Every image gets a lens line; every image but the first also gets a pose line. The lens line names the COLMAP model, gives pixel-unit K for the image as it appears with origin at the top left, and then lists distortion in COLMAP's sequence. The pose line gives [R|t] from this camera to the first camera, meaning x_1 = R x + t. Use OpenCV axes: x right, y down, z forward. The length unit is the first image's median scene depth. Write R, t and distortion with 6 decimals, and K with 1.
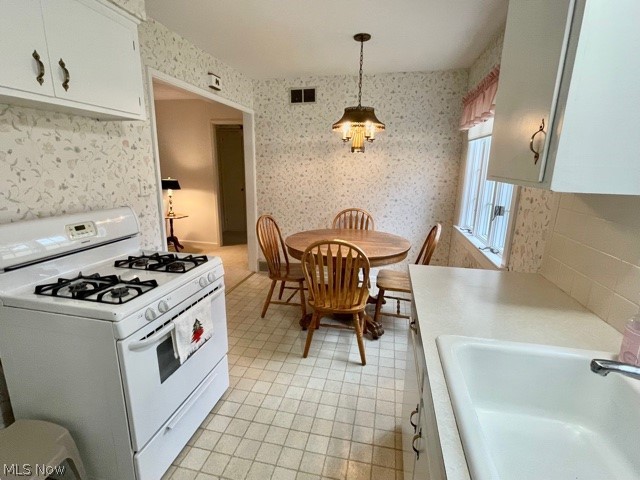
lens RADIAL K [[320.8, 0, 317.4], [0, 320.8, 238.8], [0, 0, 1]] dist [-0.003688, 0.003881]
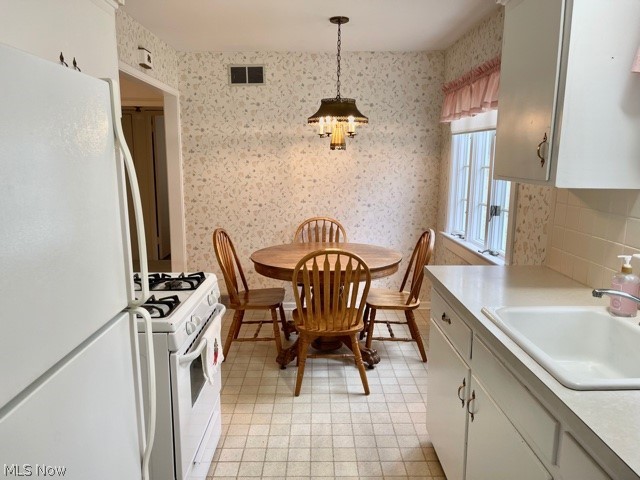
lens RADIAL K [[483.7, 0, 323.0], [0, 483.7, 242.7], [0, 0, 1]] dist [0.043053, -0.015125]
pose [[0.973869, -0.049221, 0.221713, -0.209969], [0.061046, 0.997037, -0.046797, 0.036076], [-0.218753, 0.059108, 0.973988, -0.233761]]
